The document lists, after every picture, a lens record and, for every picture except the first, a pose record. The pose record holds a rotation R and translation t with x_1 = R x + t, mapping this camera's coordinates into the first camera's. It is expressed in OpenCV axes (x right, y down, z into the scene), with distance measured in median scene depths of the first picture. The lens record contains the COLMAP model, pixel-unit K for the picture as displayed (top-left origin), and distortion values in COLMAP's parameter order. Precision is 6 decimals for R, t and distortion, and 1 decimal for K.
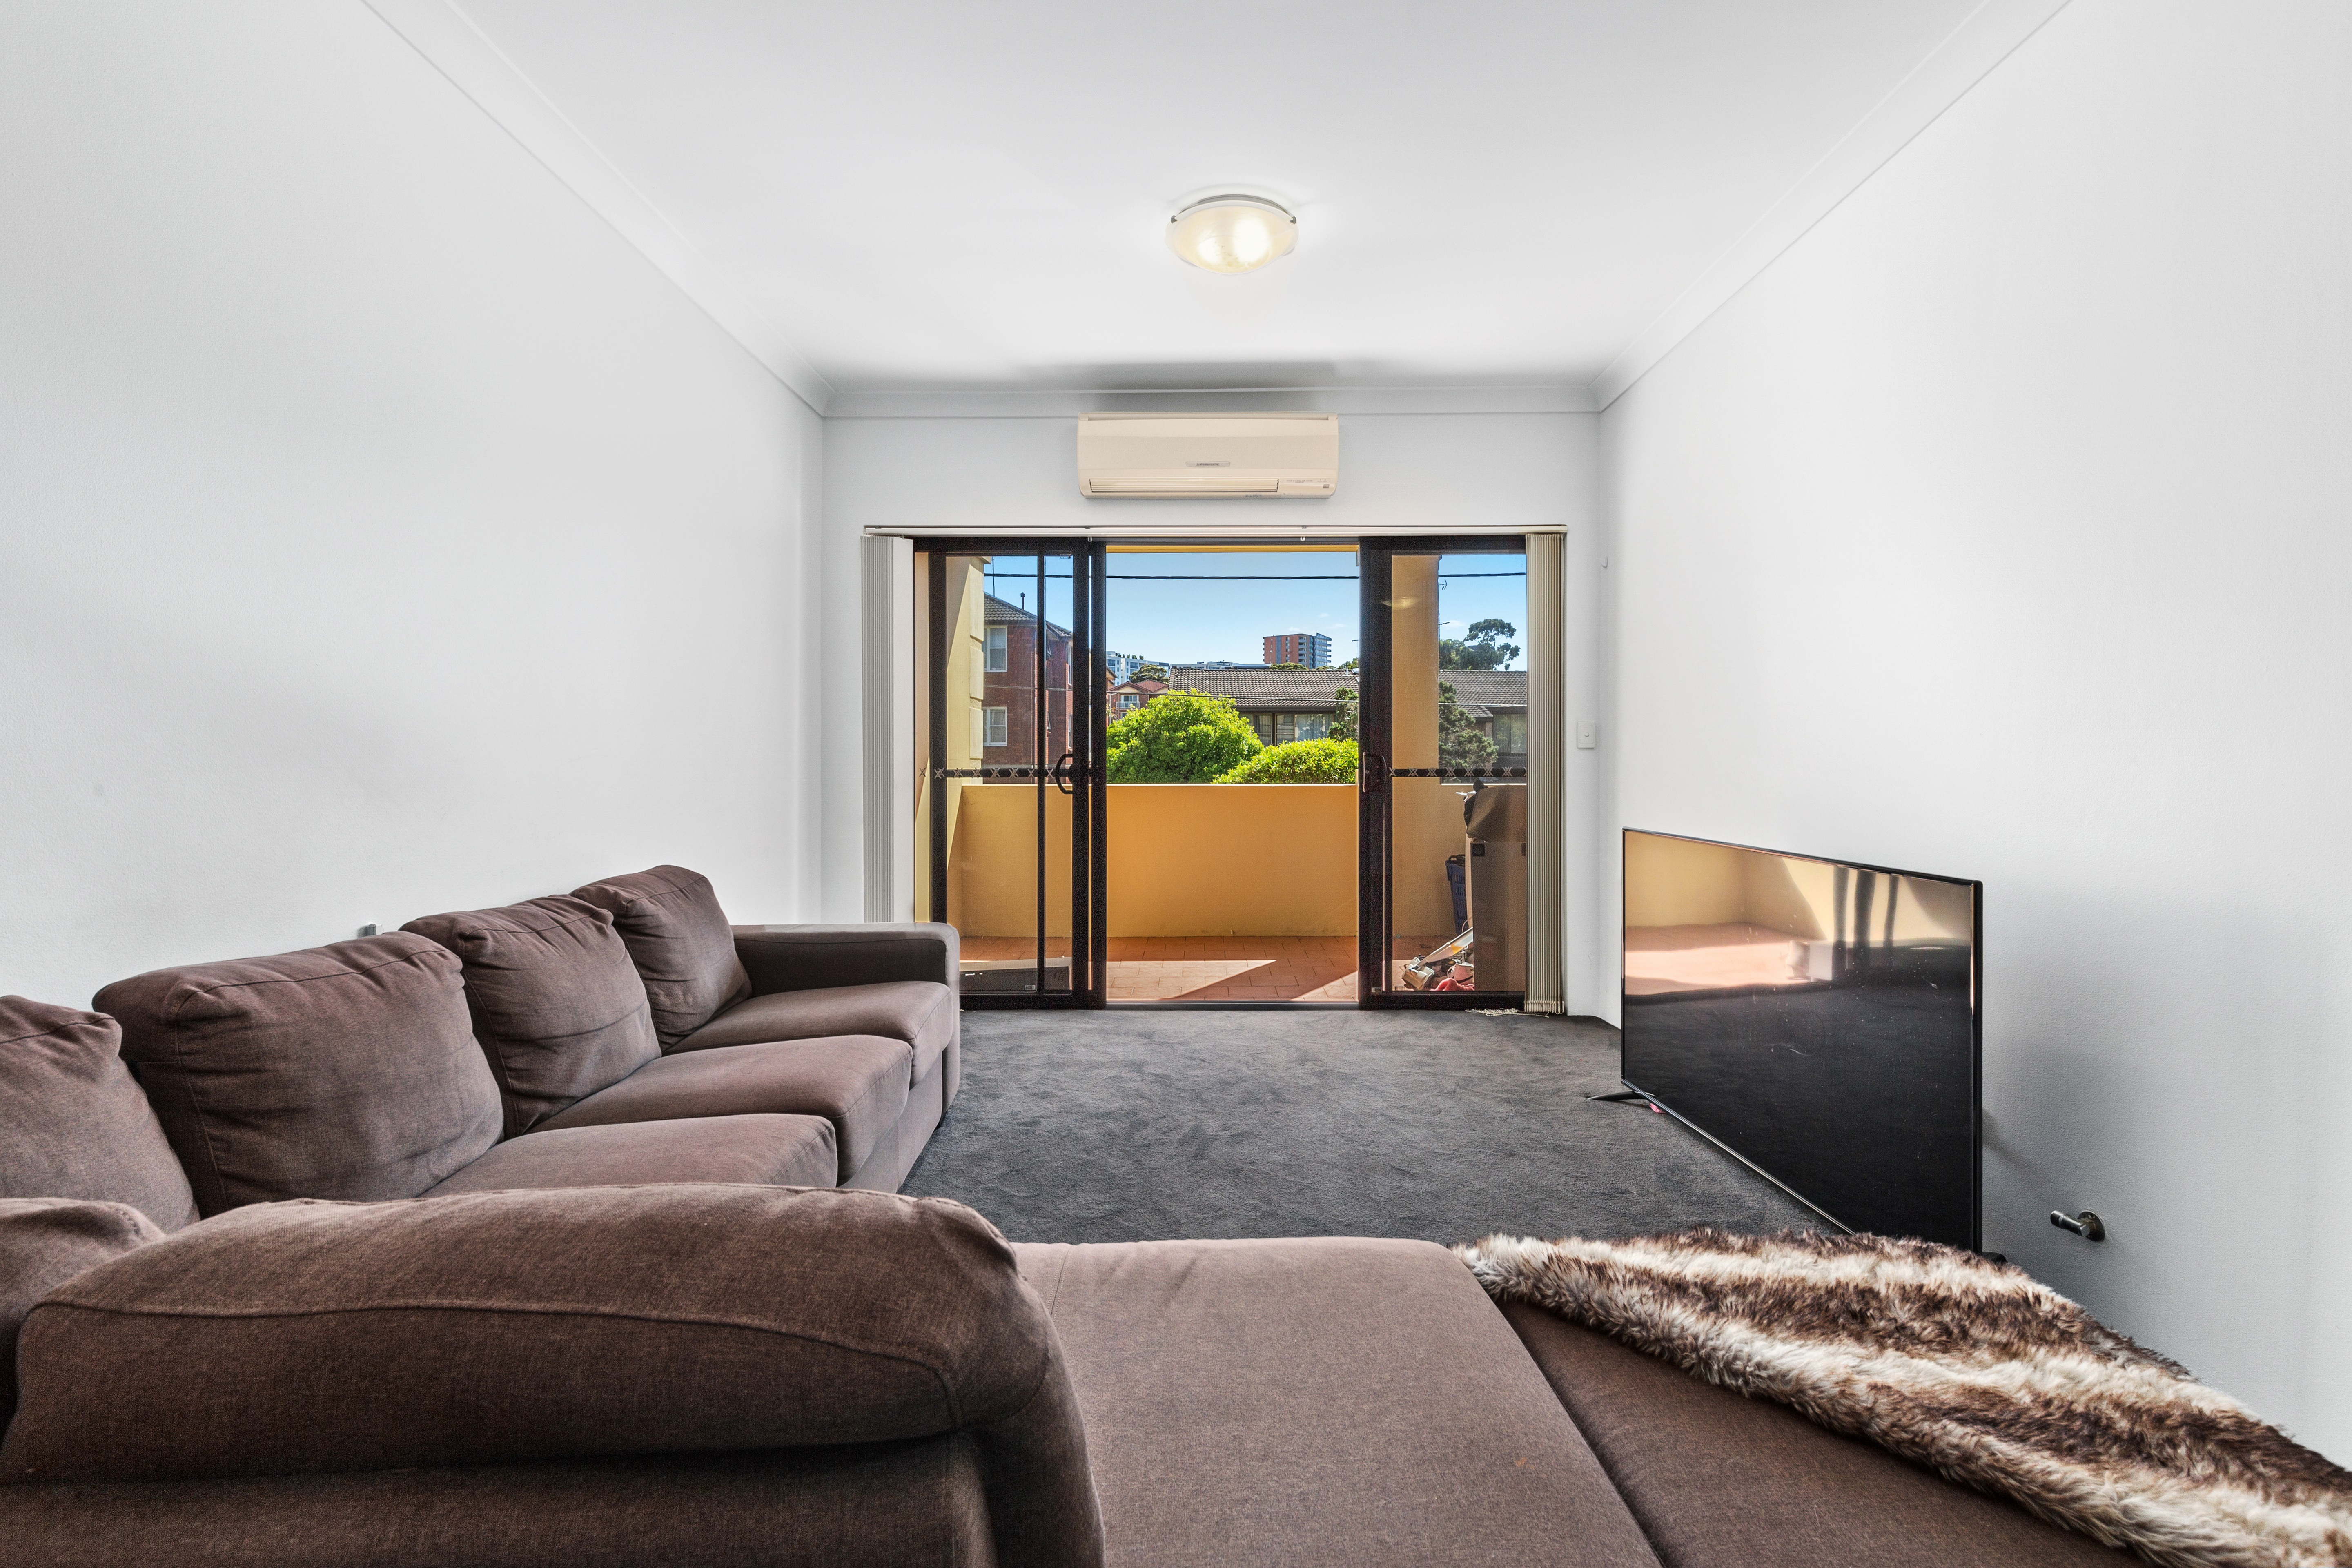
lens RADIAL K [[1051.4, 0, 1173.8], [0, 1051.4, 775.1], [0, 0, 1]] dist [0.000824, -0.000590]
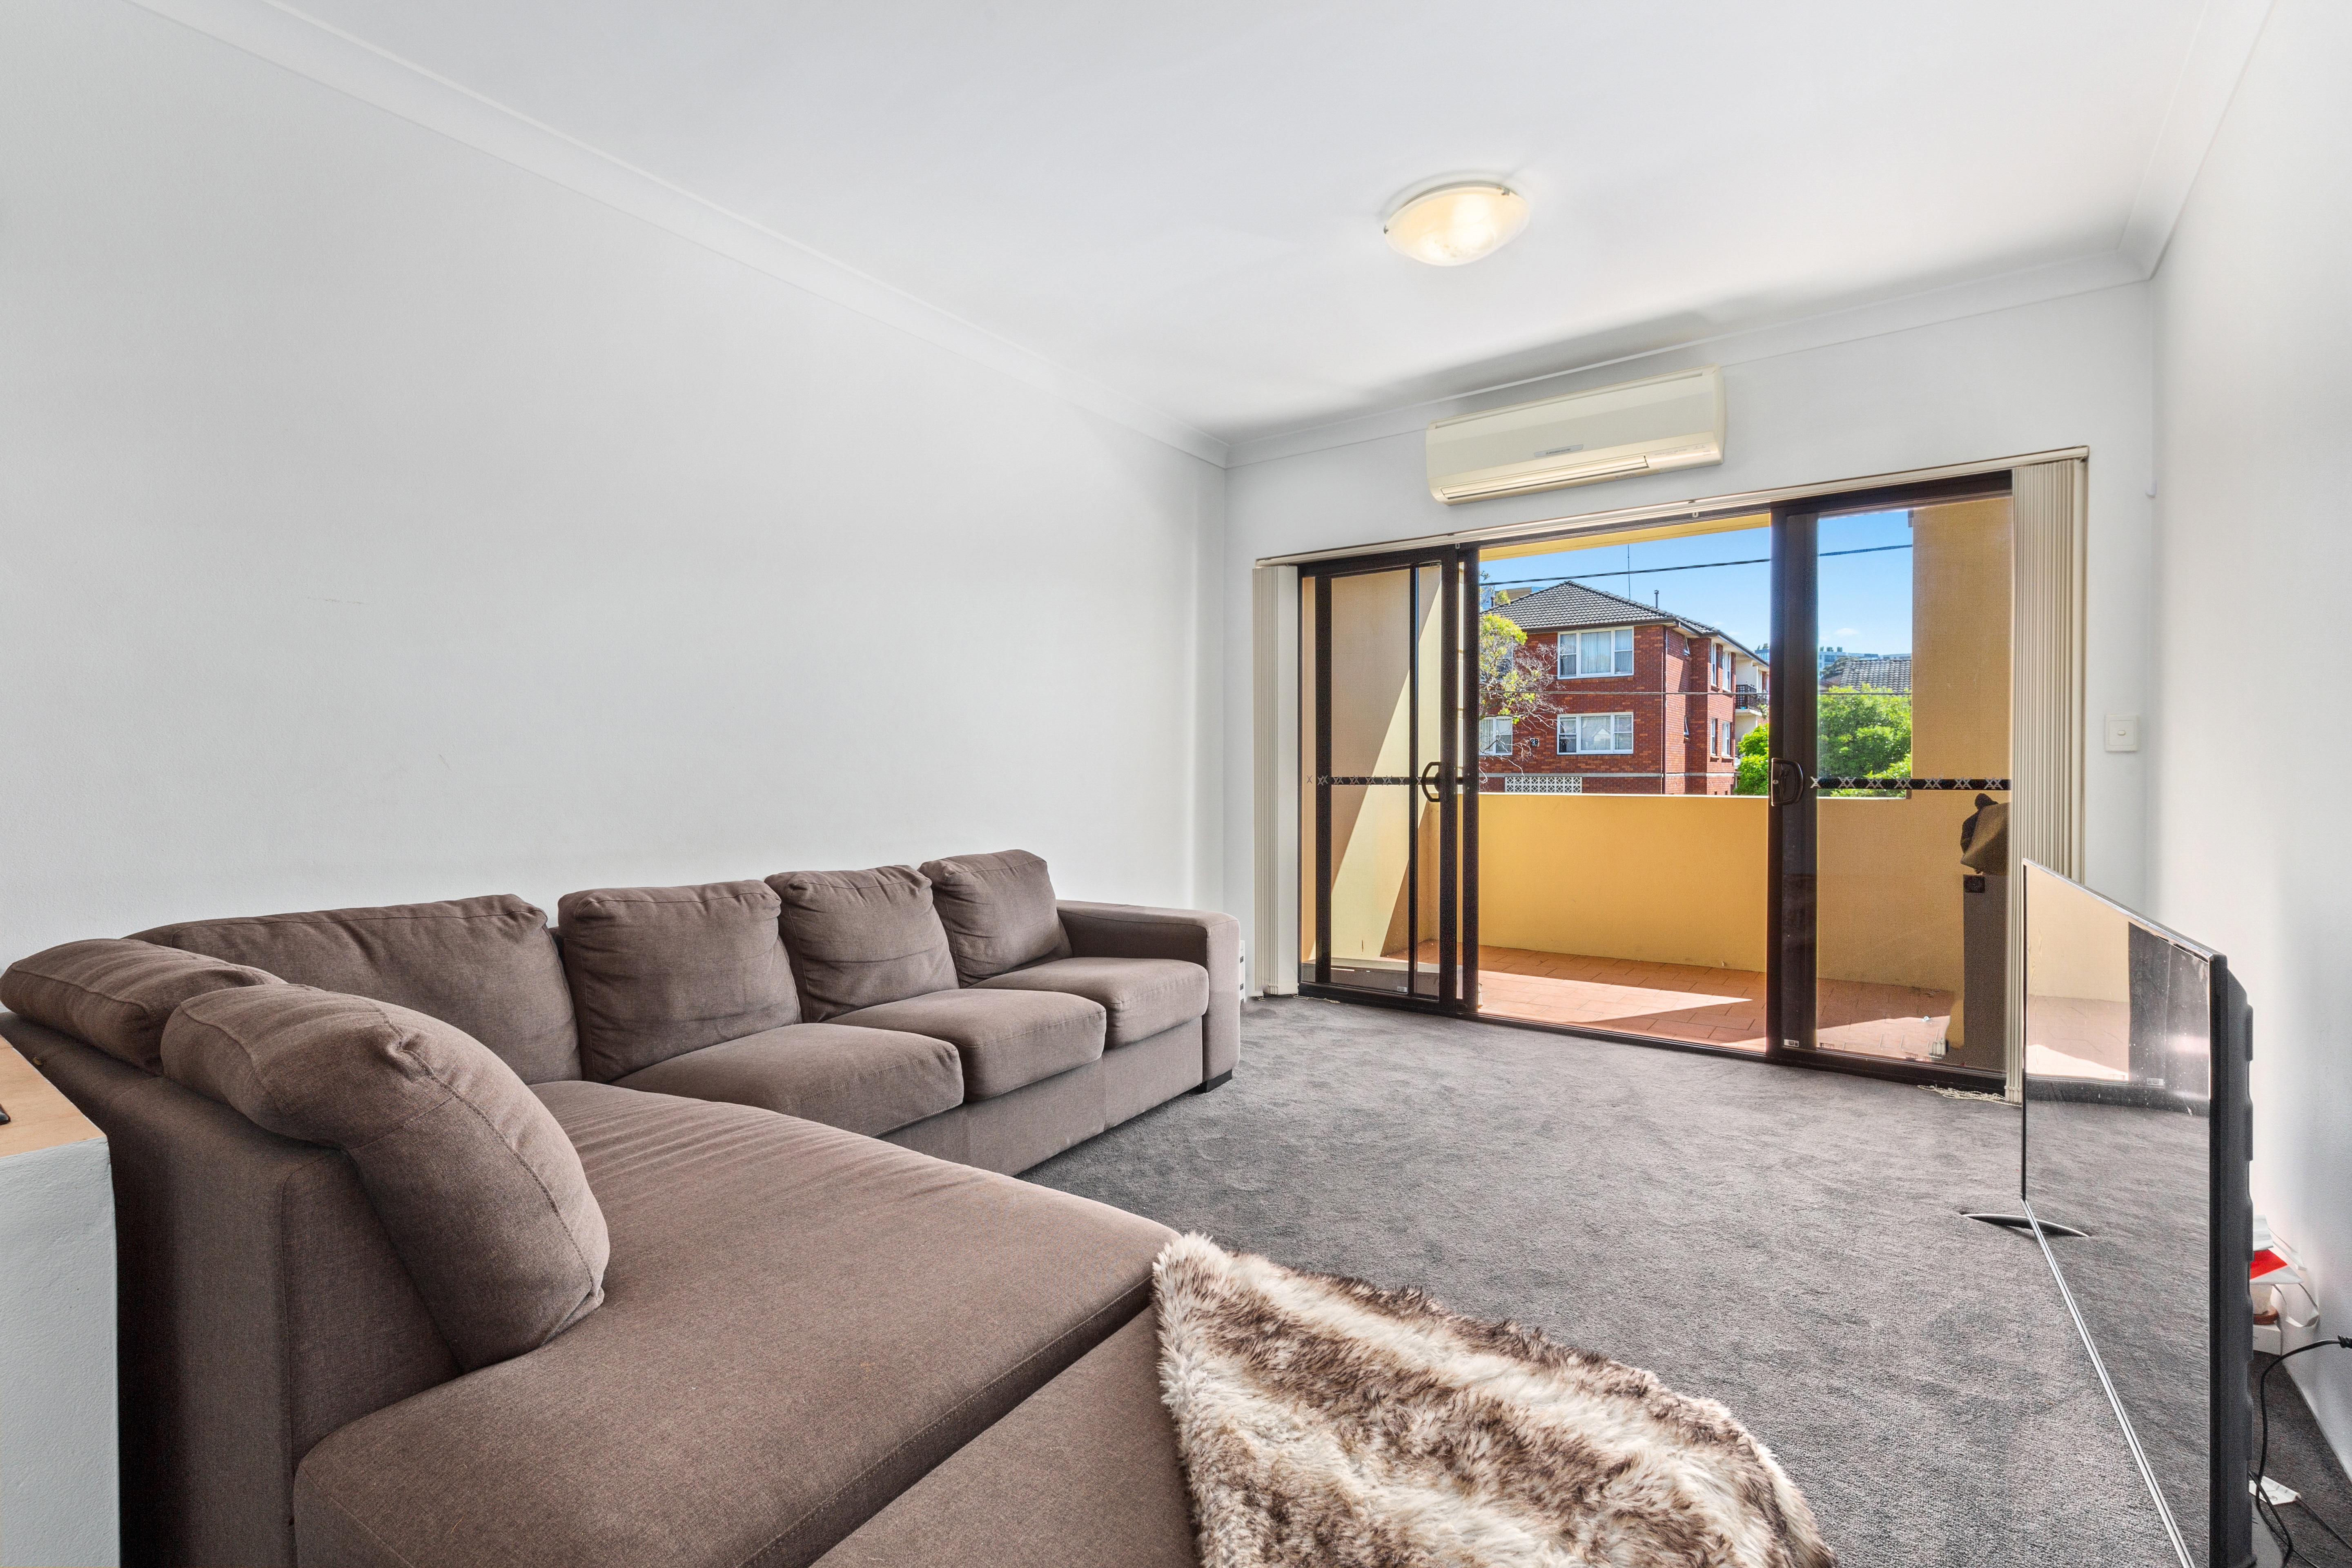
lens RADIAL K [[1024.4, 0, 1176.0], [0, 1024.4, 784.0], [0, 0, 1]] dist [0.001434, -0.000369]
pose [[0.821734, 0.008667, -0.569805, 0.272831], [-0.008111, 0.999961, 0.003513, -0.000242], [0.569813, 0.001734, 0.821772, 0.054757]]
